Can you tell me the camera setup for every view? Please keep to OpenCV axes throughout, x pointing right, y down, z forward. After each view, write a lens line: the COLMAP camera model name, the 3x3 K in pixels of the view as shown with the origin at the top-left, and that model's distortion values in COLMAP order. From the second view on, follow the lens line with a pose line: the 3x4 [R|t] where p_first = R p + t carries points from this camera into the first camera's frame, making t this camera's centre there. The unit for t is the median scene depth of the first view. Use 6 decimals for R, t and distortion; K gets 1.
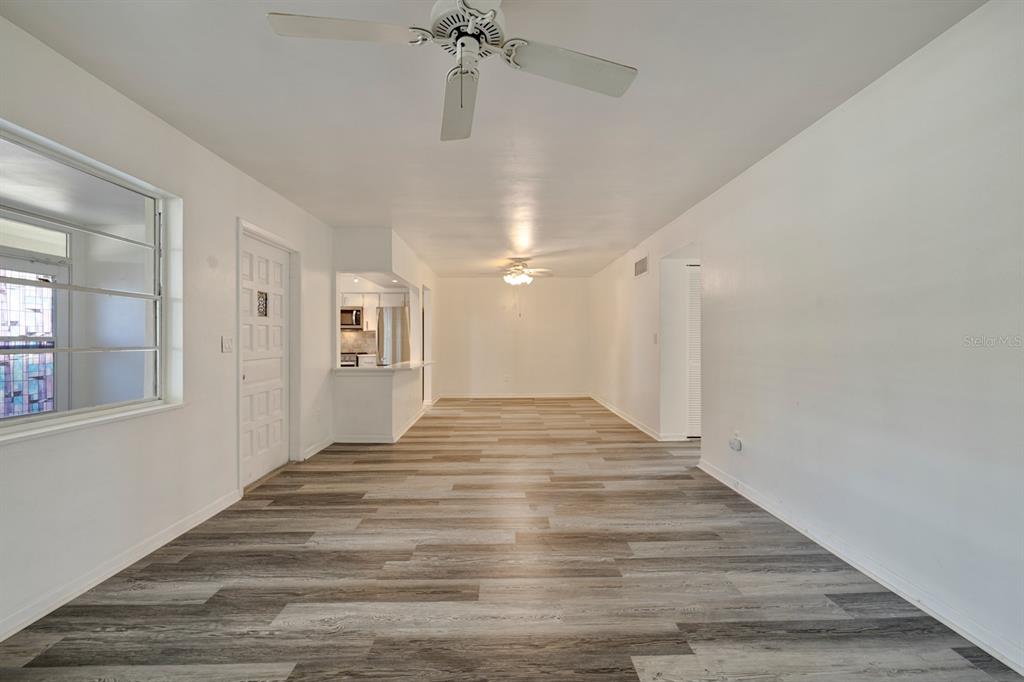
lens RADIAL K [[430.4, 0, 514.4], [0, 430.4, 338.6], [0, 0, 1]] dist [-0.000568, -0.000041]
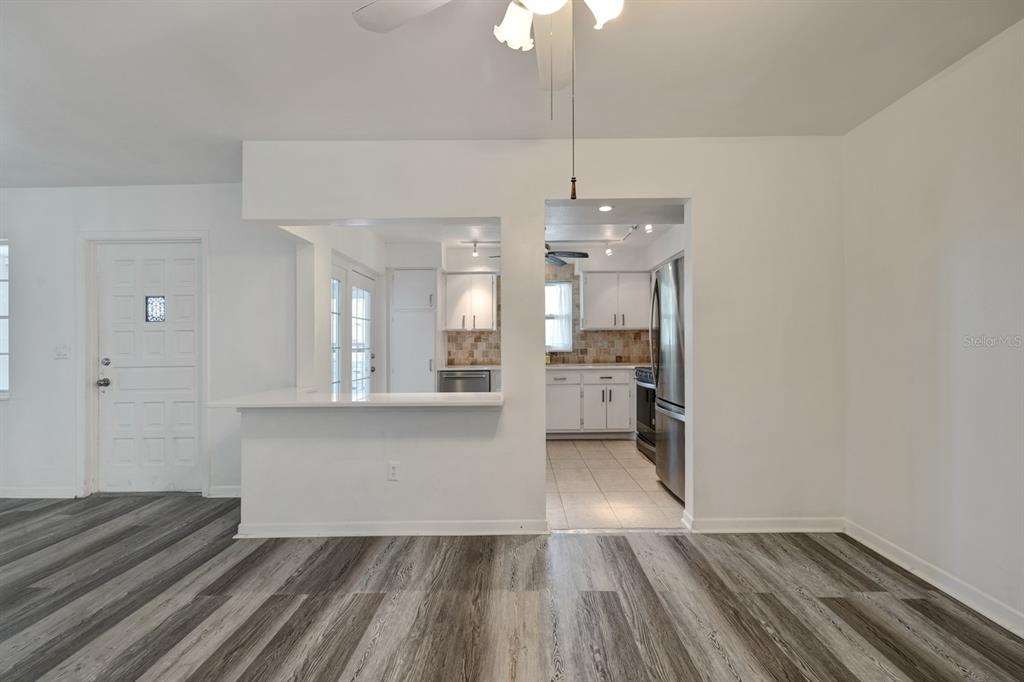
lens RADIAL K [[430.4, 0, 516.0], [0, 430.4, 343.2], [0, 0, 1]] dist [-0.000568, -0.000041]
pose [[-0.044894, 0.000668, -0.998992, 0.358150], [0.011416, 0.999935, 0.000155, 0.003300], [0.998927, -0.011397, -0.044899, 2.021250]]
